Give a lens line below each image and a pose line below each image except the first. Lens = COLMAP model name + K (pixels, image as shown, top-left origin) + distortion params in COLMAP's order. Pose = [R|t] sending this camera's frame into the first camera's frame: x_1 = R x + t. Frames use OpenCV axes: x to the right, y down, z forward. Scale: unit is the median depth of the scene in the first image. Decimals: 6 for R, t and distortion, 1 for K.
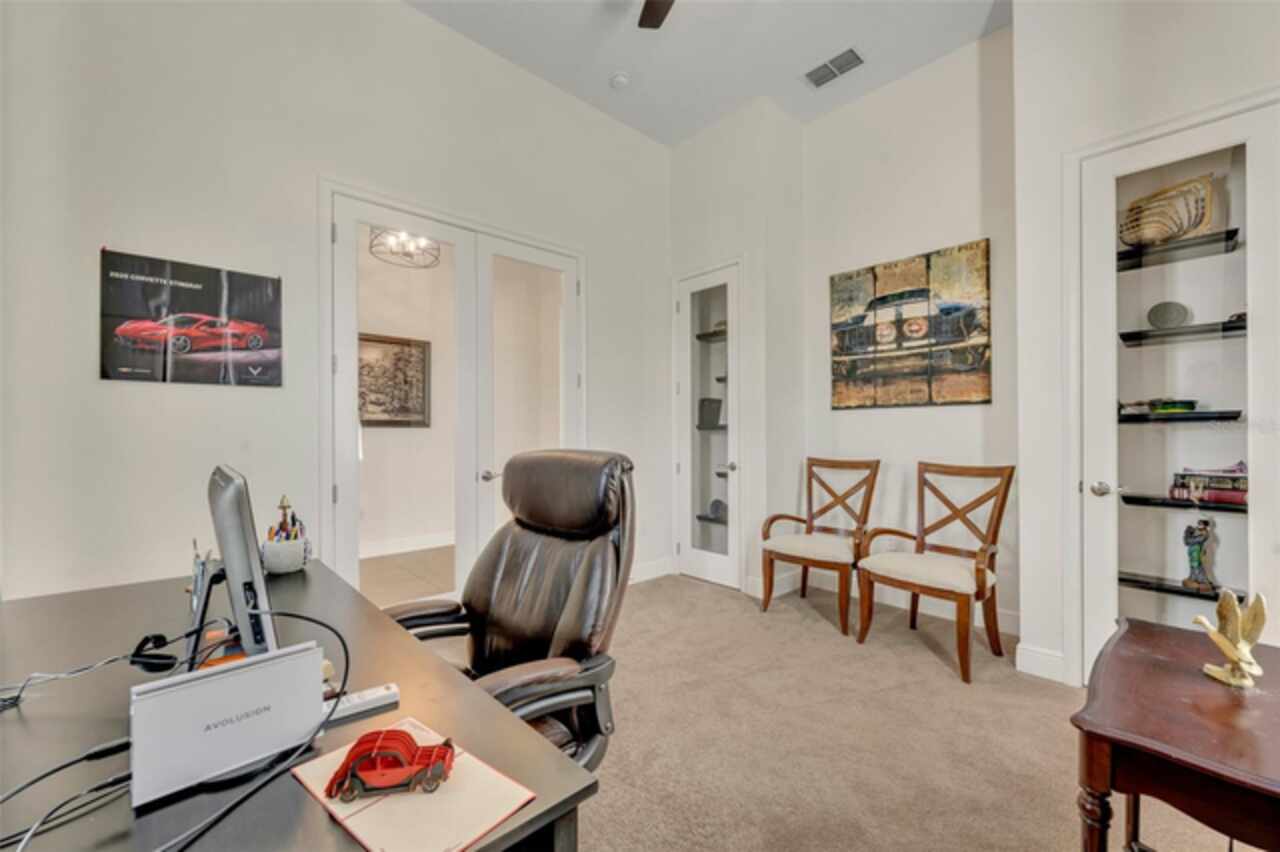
lens RADIAL K [[508.5, 0, 638.7], [0, 508.5, 431.0], [0, 0, 1]] dist [-0.002618, 0.000347]
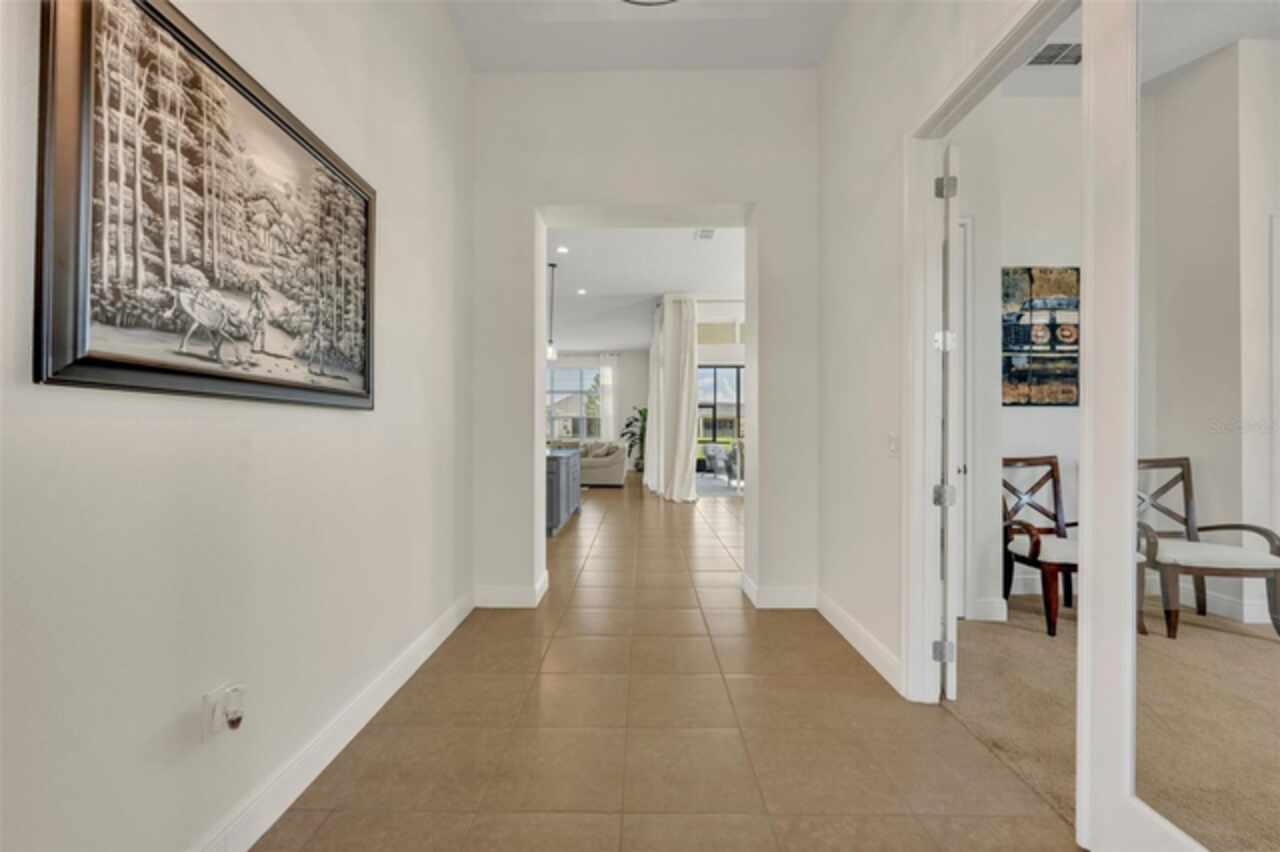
lens RADIAL K [[508.5, 0, 630.1], [0, 508.5, 429.2], [0, 0, 1]] dist [-0.002618, 0.000347]
pose [[0.684706, 0.005345, 0.728800, -0.843904], [-0.007876, 0.999969, 0.000065, 0.008478], [-0.728777, -0.005784, 0.684727, 0.890738]]
